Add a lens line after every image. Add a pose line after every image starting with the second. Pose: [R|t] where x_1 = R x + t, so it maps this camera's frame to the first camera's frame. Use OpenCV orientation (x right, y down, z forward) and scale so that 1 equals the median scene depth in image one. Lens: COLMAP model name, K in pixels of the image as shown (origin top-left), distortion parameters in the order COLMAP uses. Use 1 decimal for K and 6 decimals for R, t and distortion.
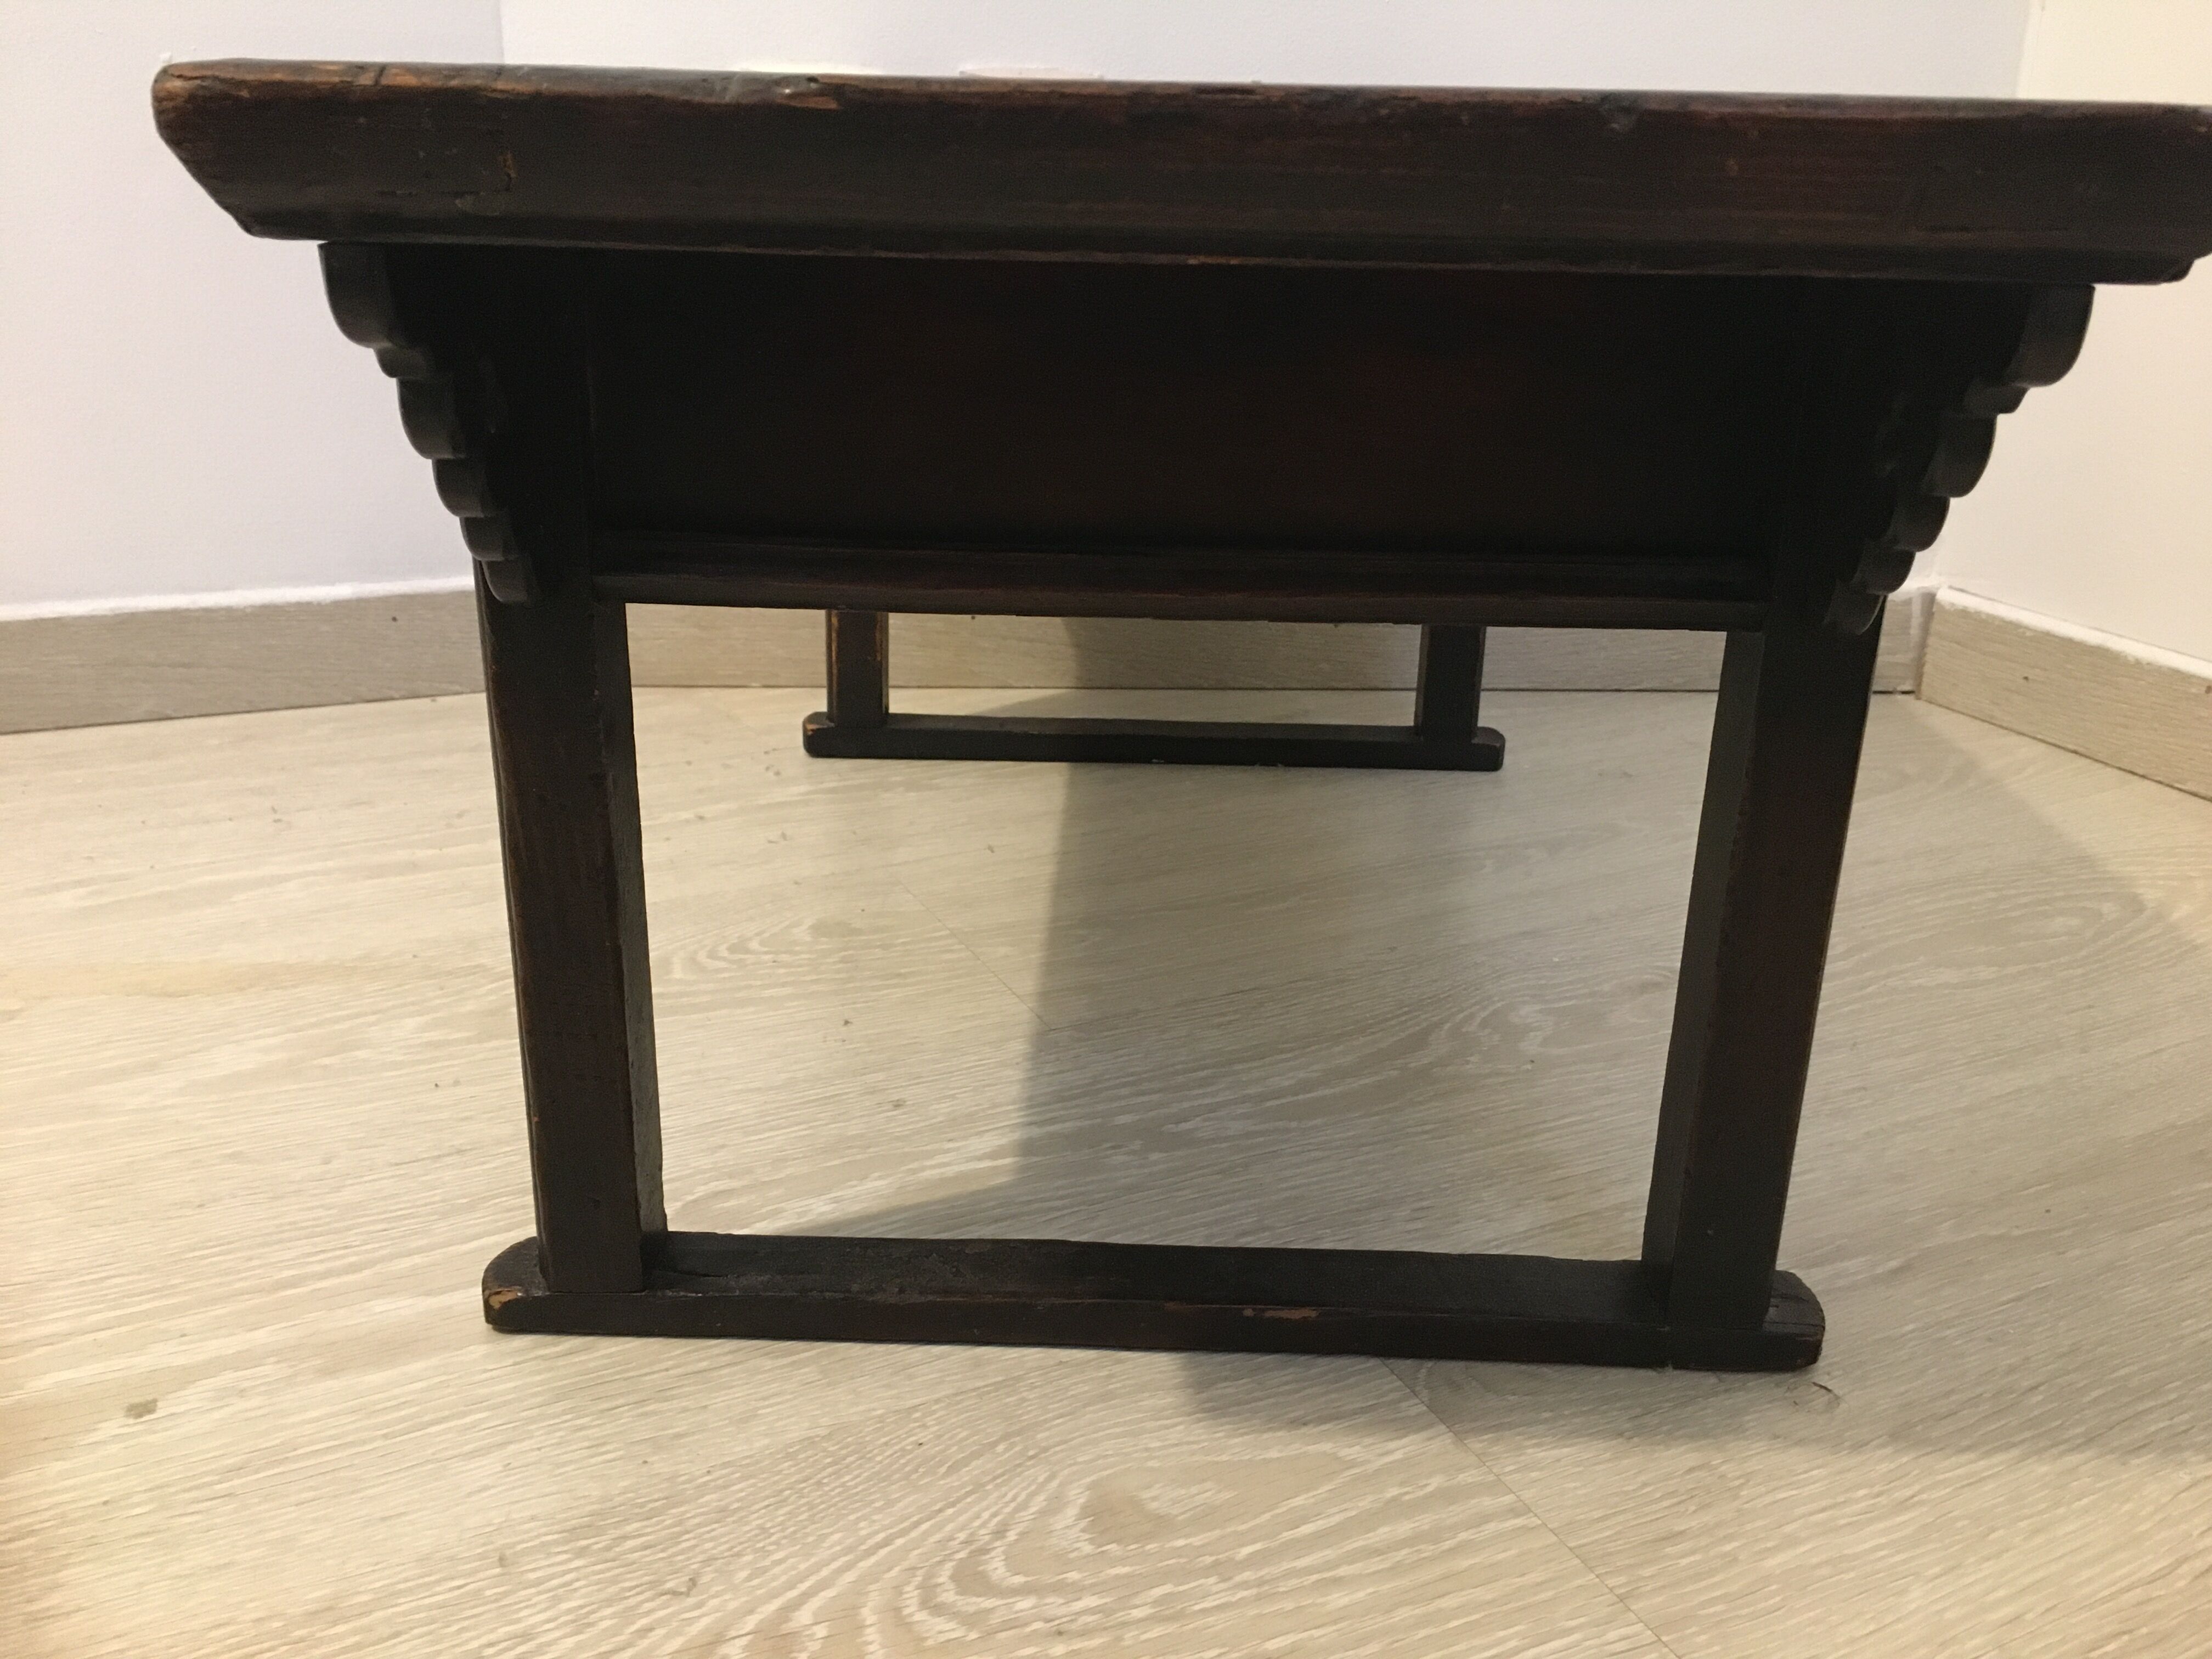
lens RADIAL K [[1900.1, 0, 1106.0], [0, 1900.1, 829.5], [0, 0, 1]] dist [0.086274, -0.140667]
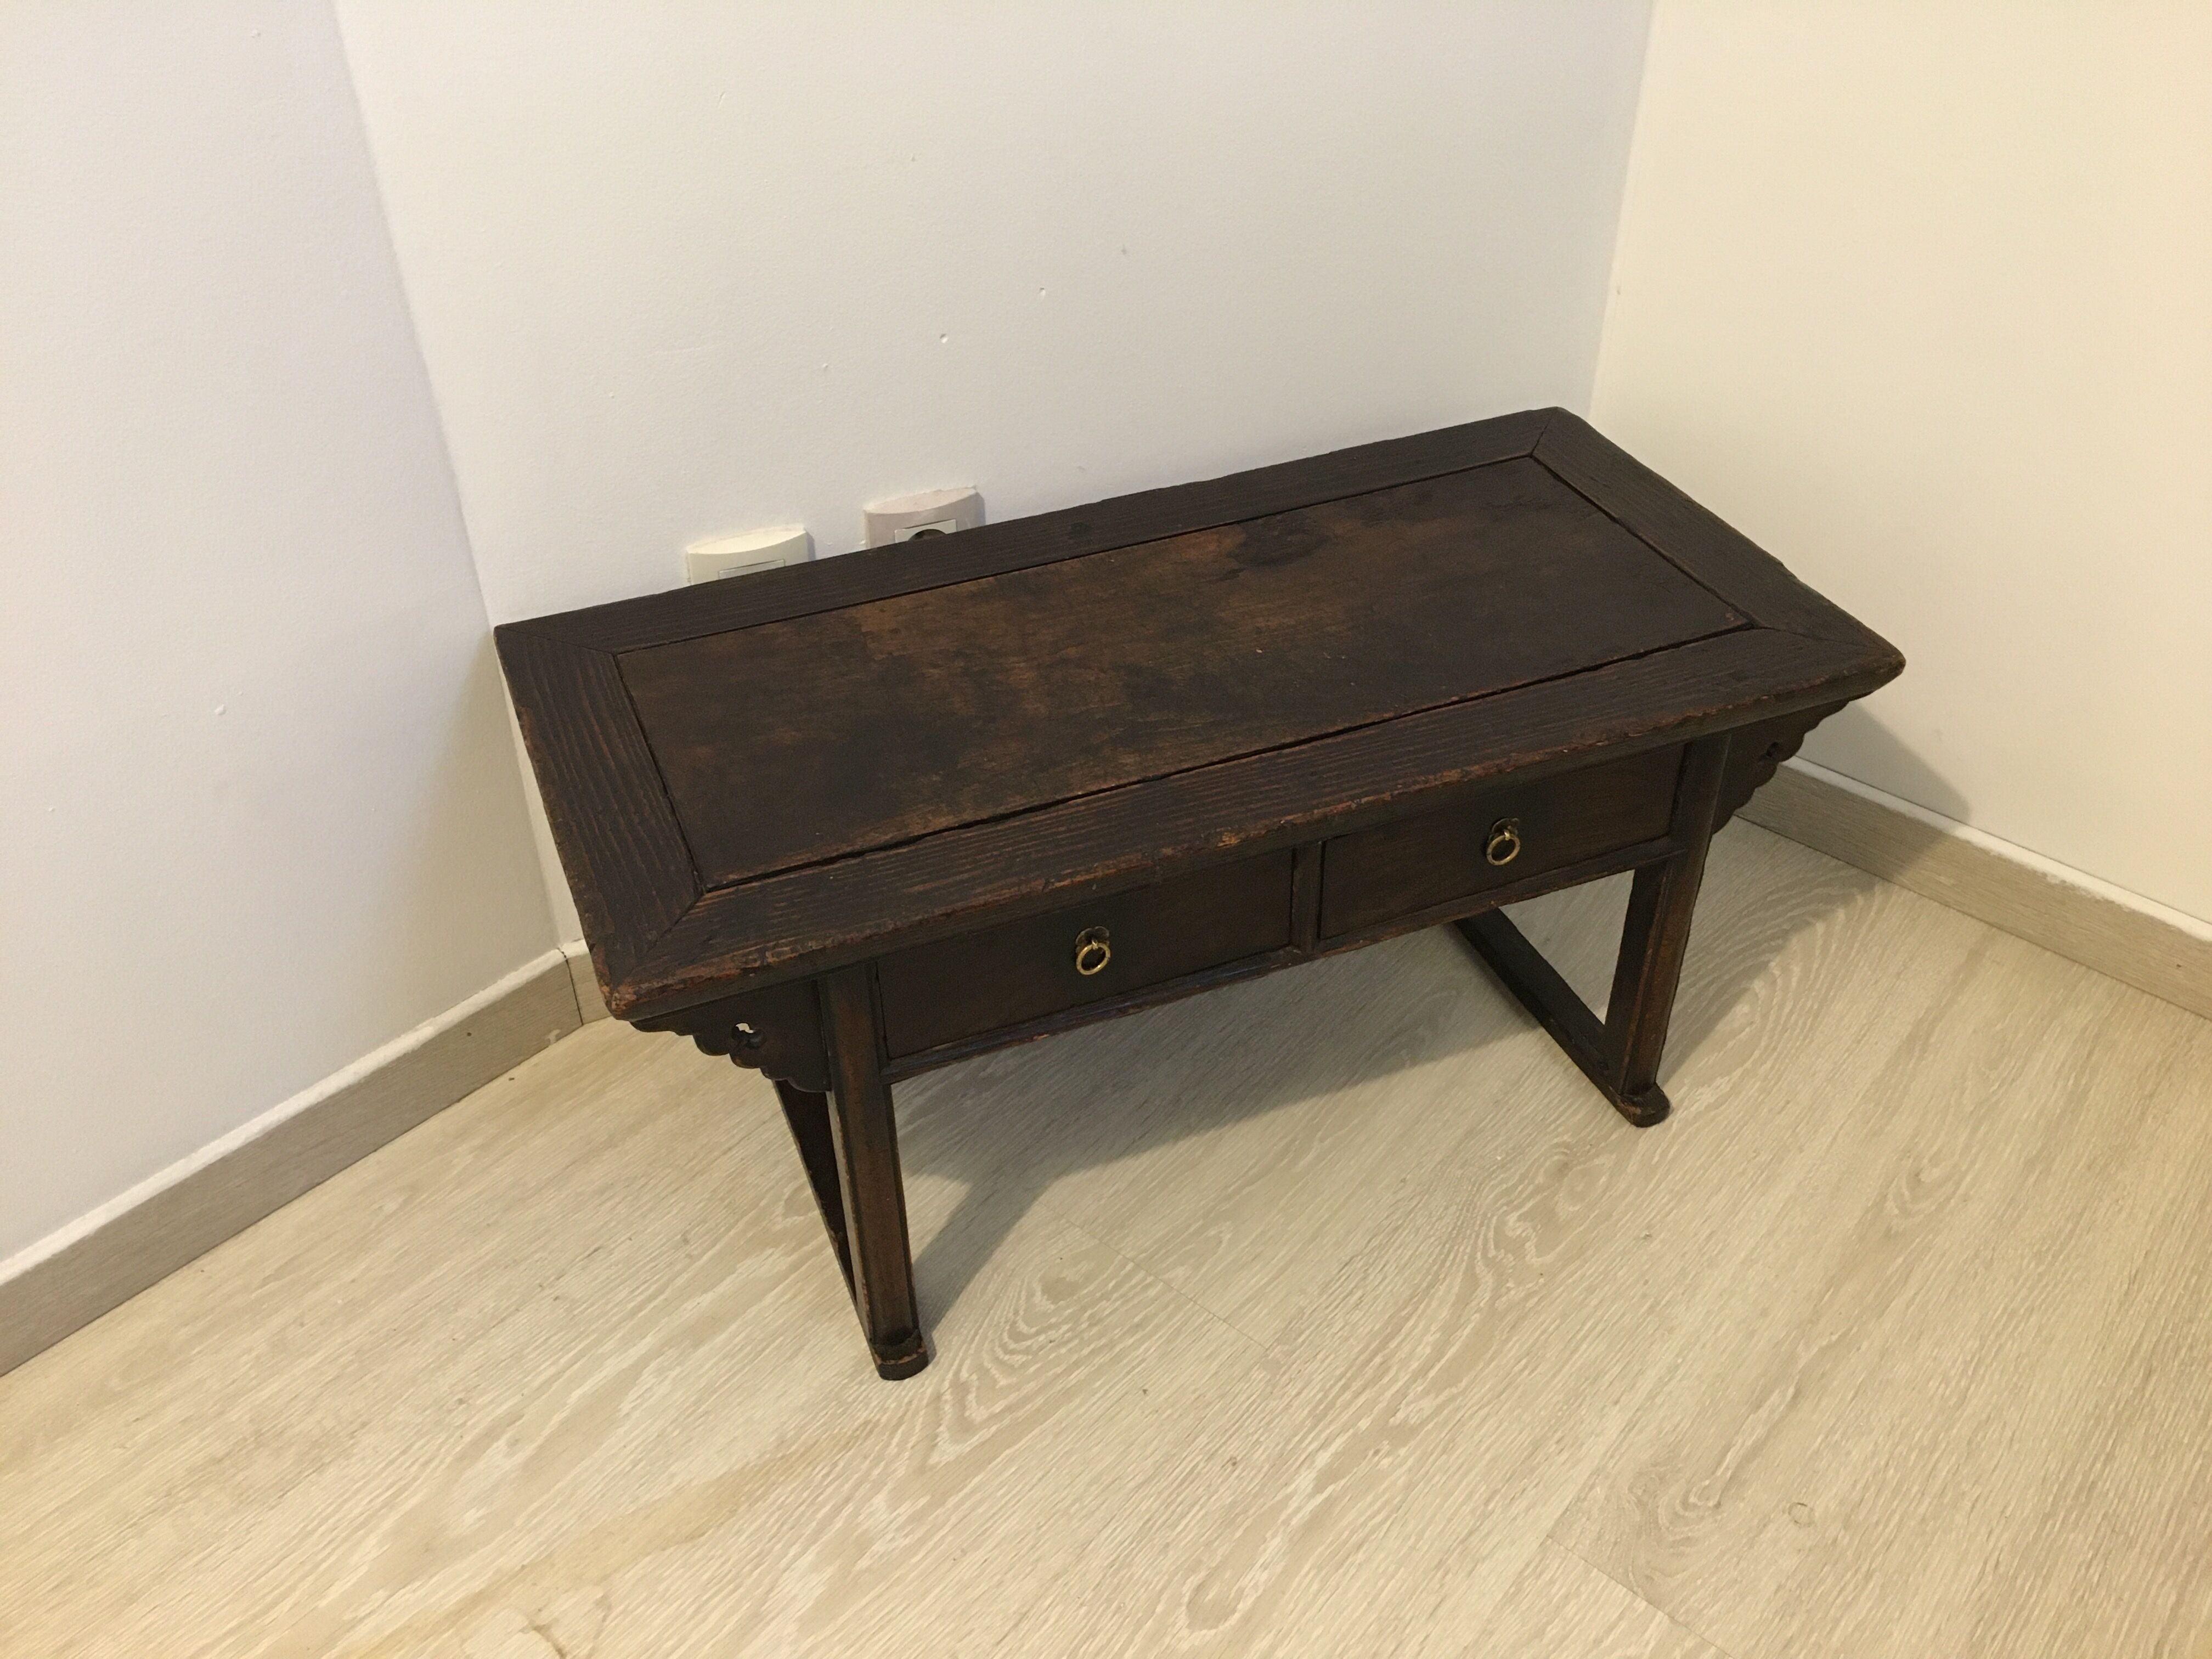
lens RADIAL K [[1890.3, 0, 1103.7], [0, 1890.3, 834.7], [0, 0, 1]] dist [0.081723, -0.119393]
pose [[0.916123, -0.270158, 0.296197, -0.545600], [0.171213, 0.931728, 0.320264, -0.885273], [-0.362497, -0.242688, 0.899833, -0.270064]]
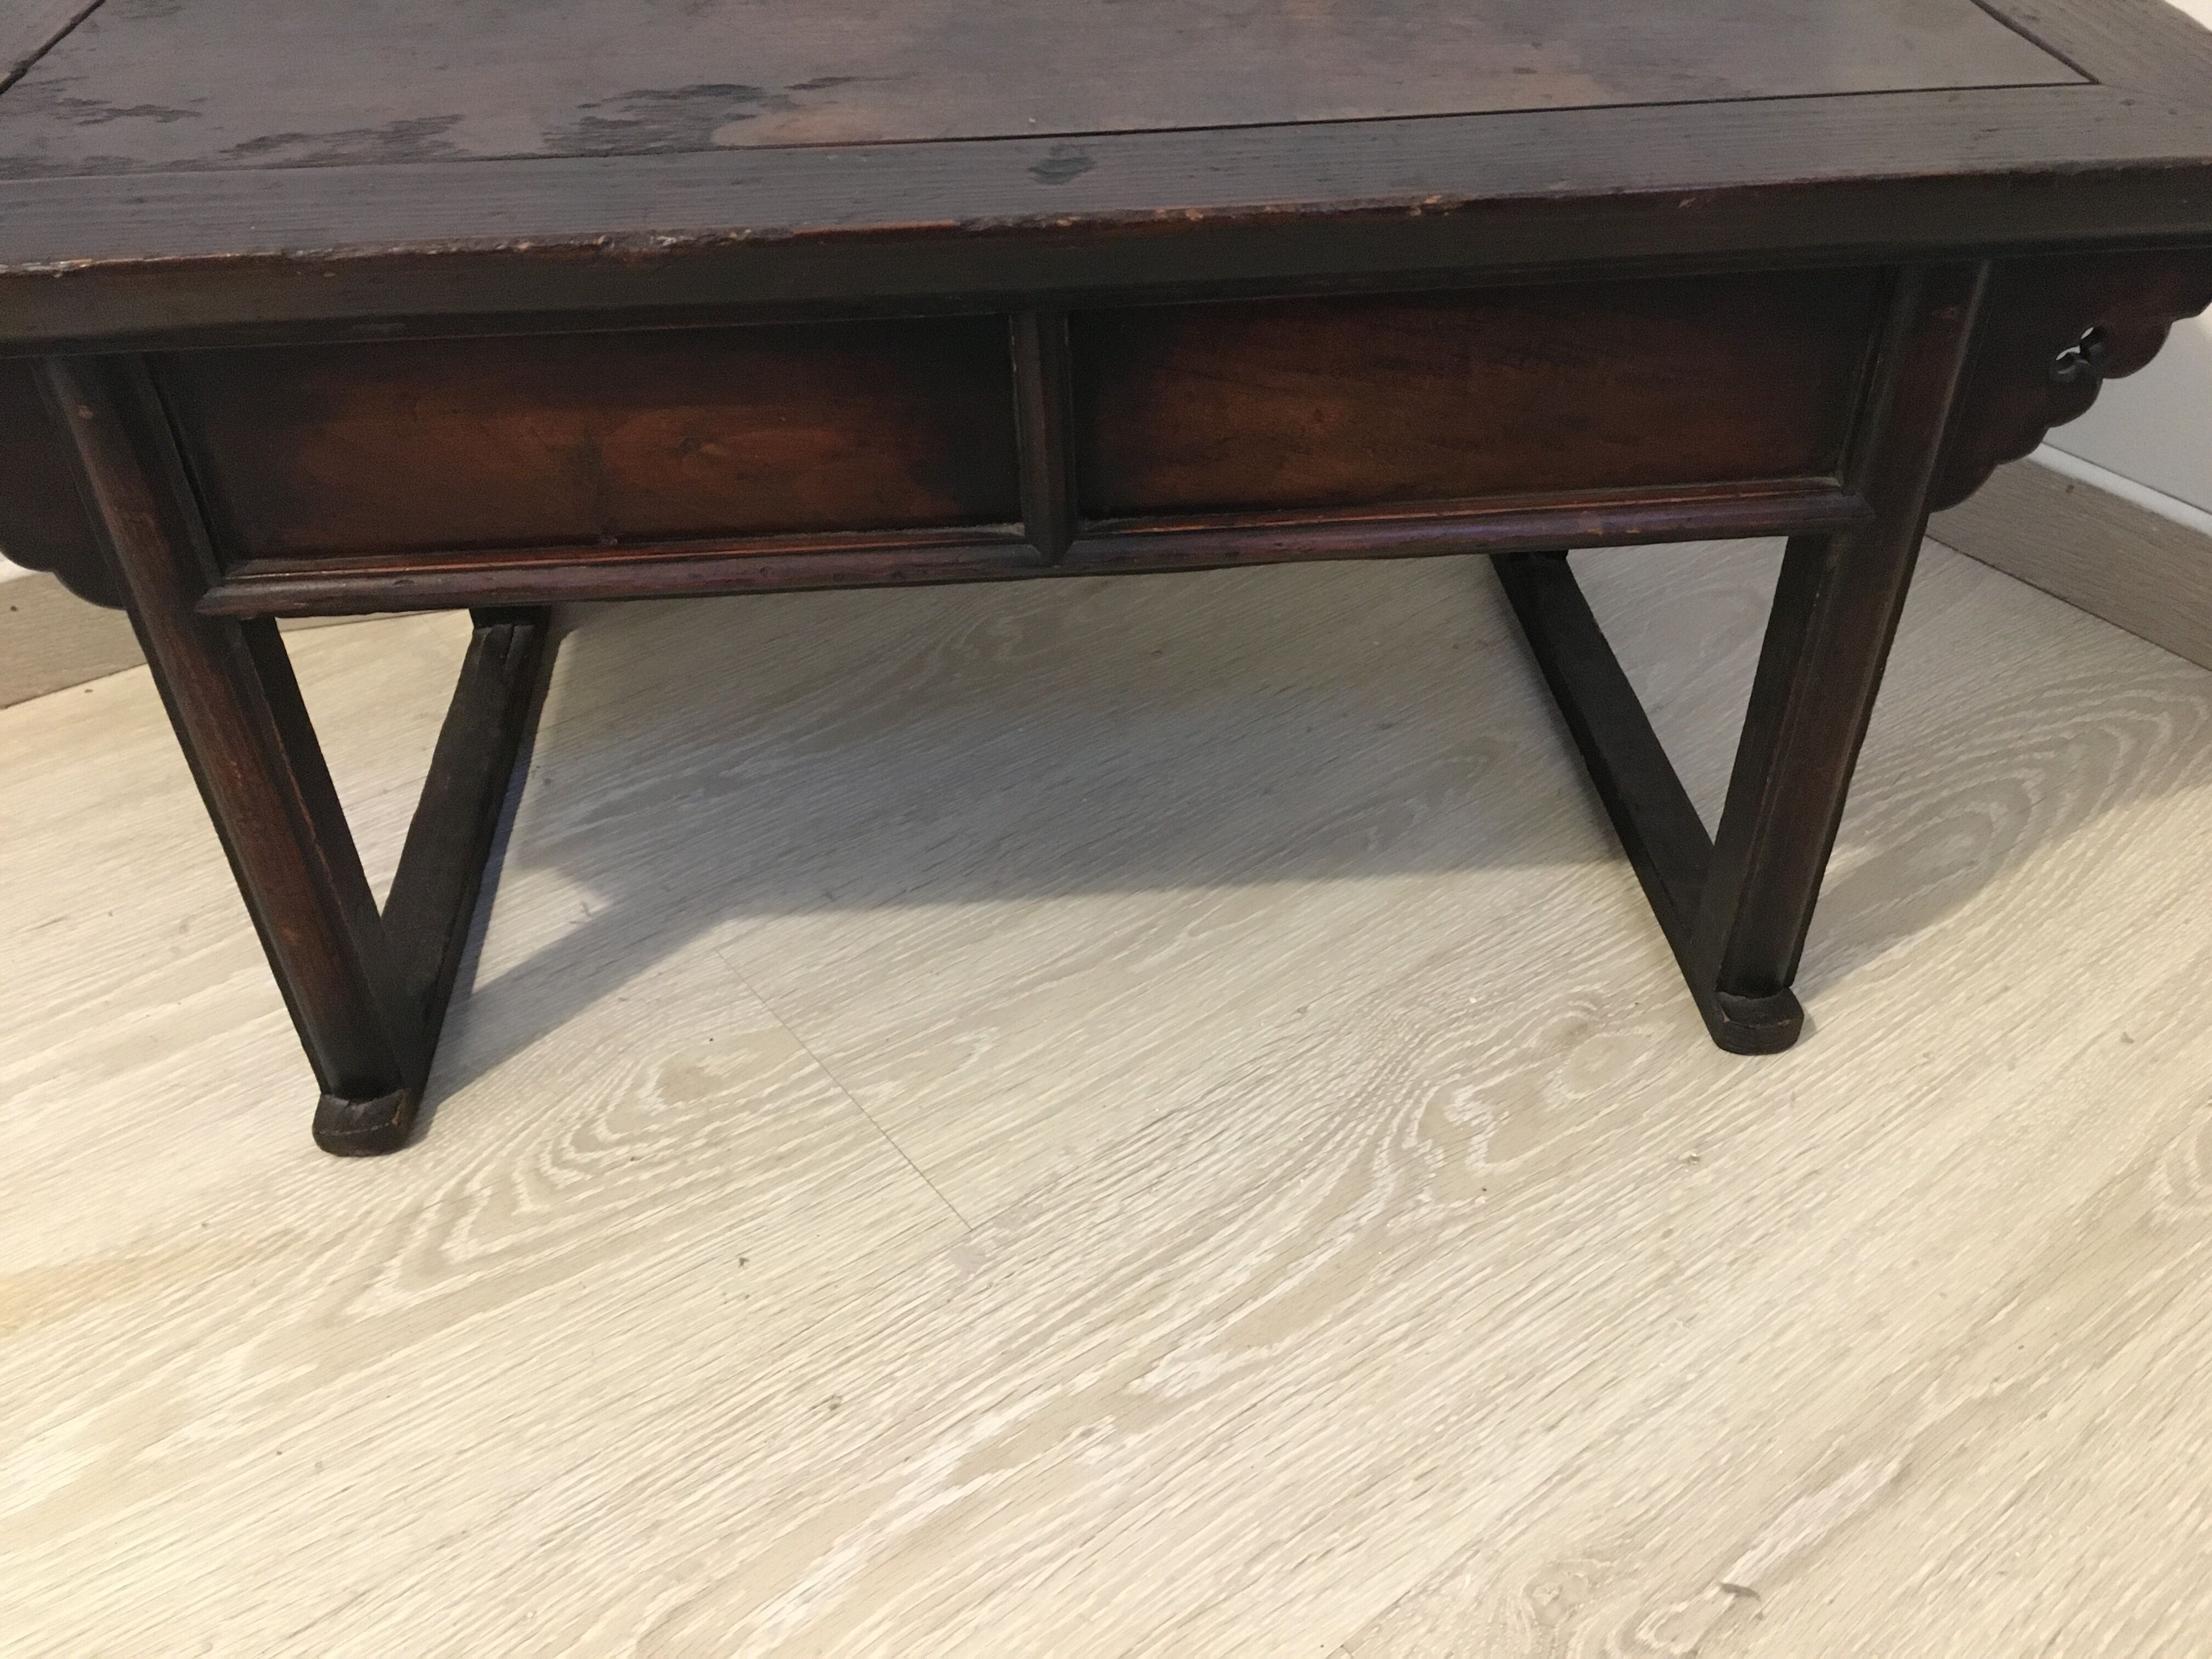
lens RADIAL K [[1900.1, 0, 1106.0], [0, 1900.1, 829.5], [0, 0, 1]] dist [0.086274, -0.140667]
pose [[0.980424, -0.146005, 0.132100, -0.063867], [0.097540, 0.942961, 0.318292, -0.393434], [-0.171037, -0.299176, 0.938744, 0.211444]]
